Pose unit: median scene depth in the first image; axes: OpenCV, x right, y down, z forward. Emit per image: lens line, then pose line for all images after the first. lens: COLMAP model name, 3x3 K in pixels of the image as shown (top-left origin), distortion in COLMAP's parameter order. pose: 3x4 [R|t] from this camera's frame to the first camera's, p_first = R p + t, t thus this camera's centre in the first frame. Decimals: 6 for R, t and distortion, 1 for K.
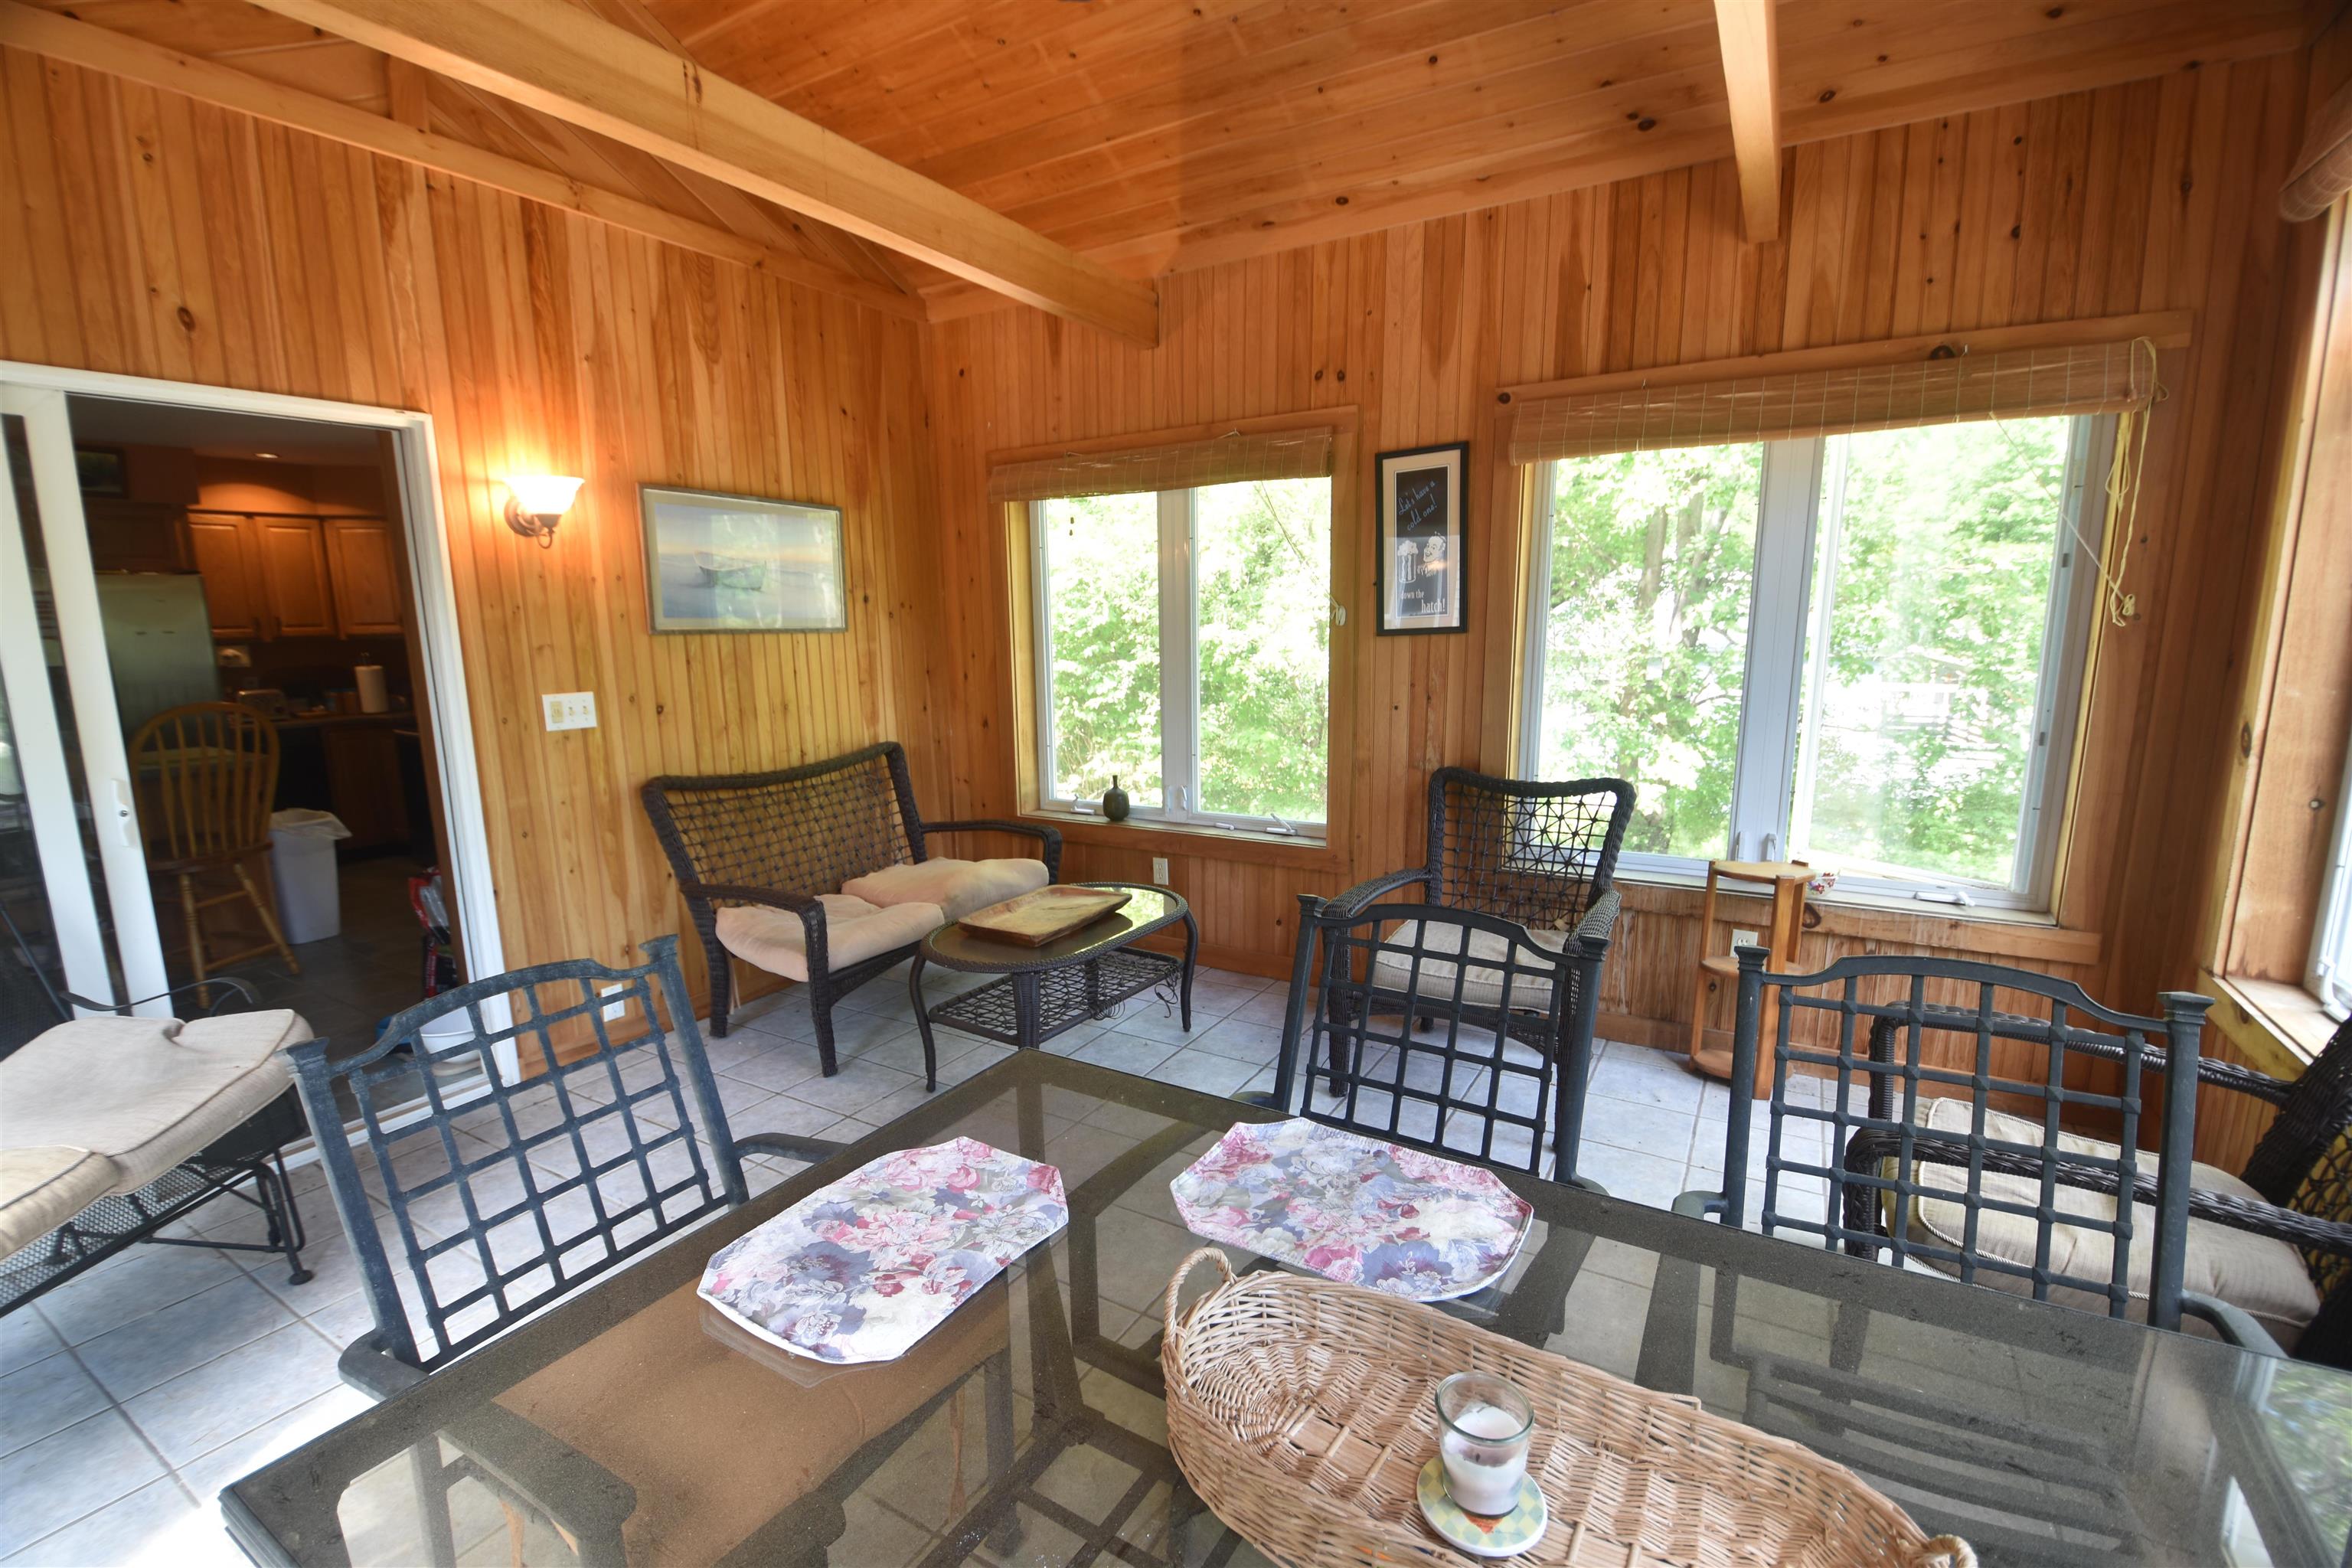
lens RADIAL K [[1040.7, 0, 1163.0], [0, 1040.7, 813.2], [0, 0, 1]] dist [0.022291, -0.029281]
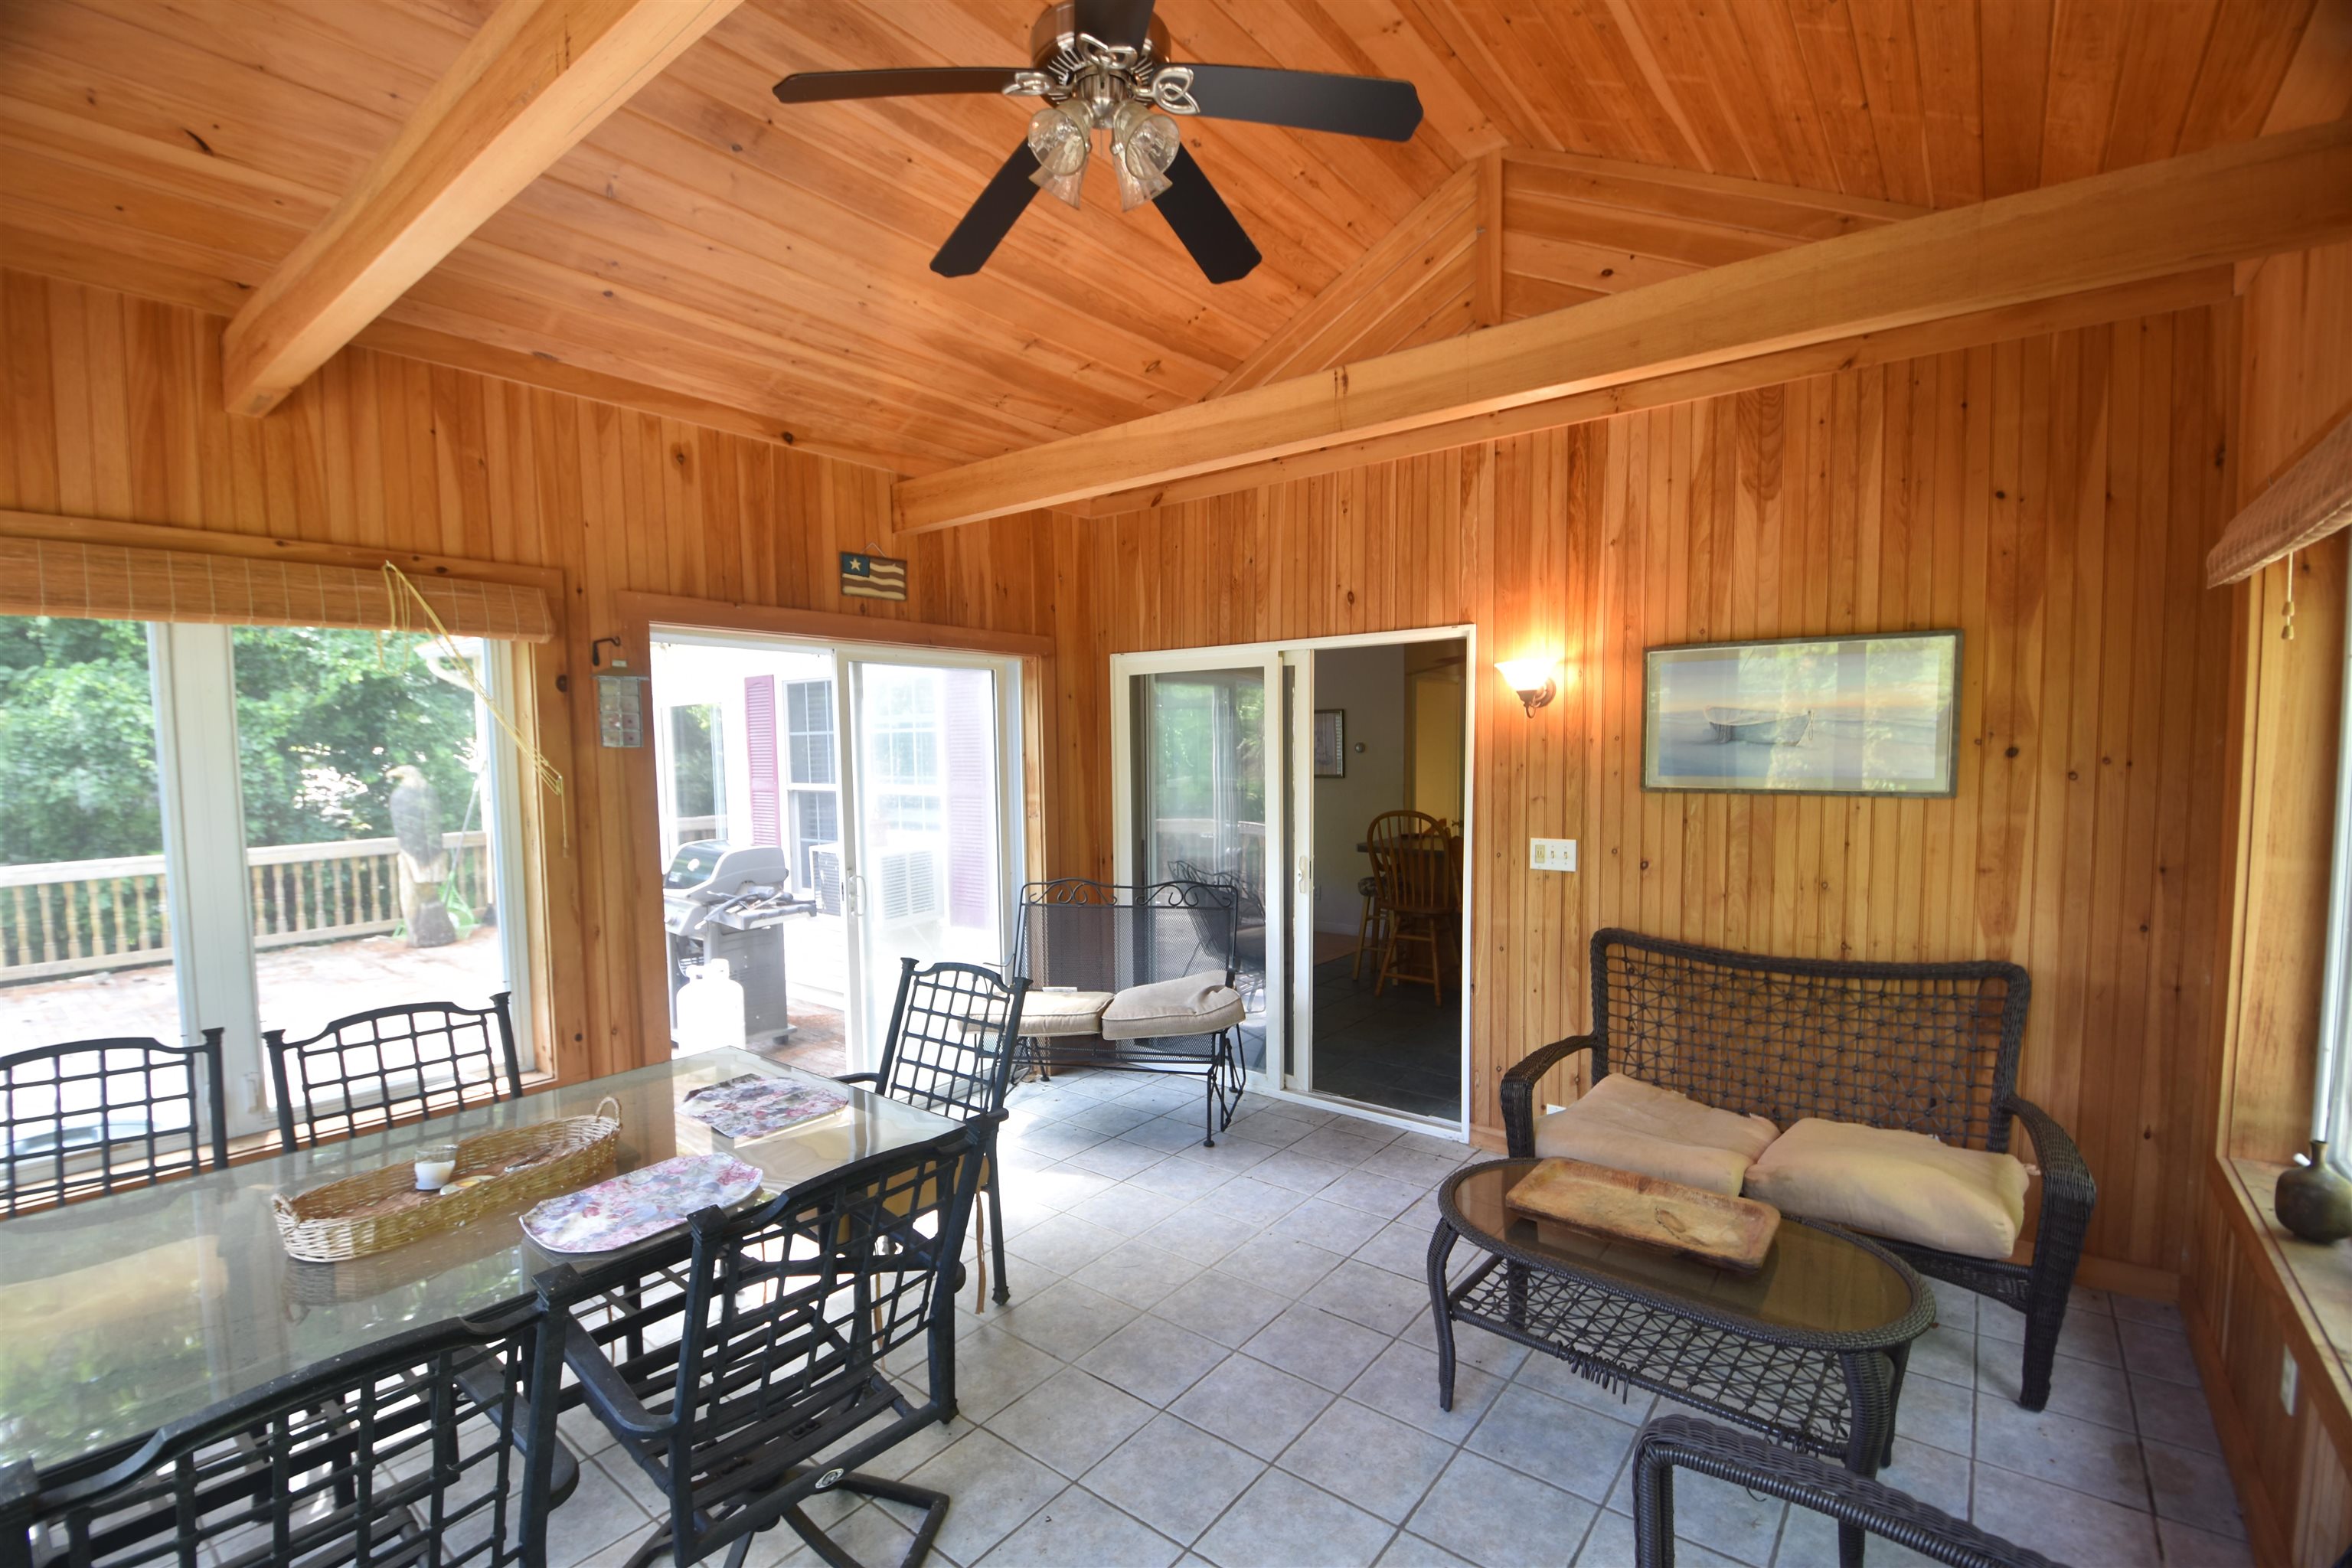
lens RADIAL K [[1040.7, 0, 1163.0], [0, 1040.7, 813.2], [0, 0, 1]] dist [0.022291, -0.029281]
pose [[-0.124551, 0.083254, -0.988714, 0.575478], [-0.164067, 0.981028, 0.103274, -0.178842], [0.978555, 0.175078, -0.108529, 0.658055]]
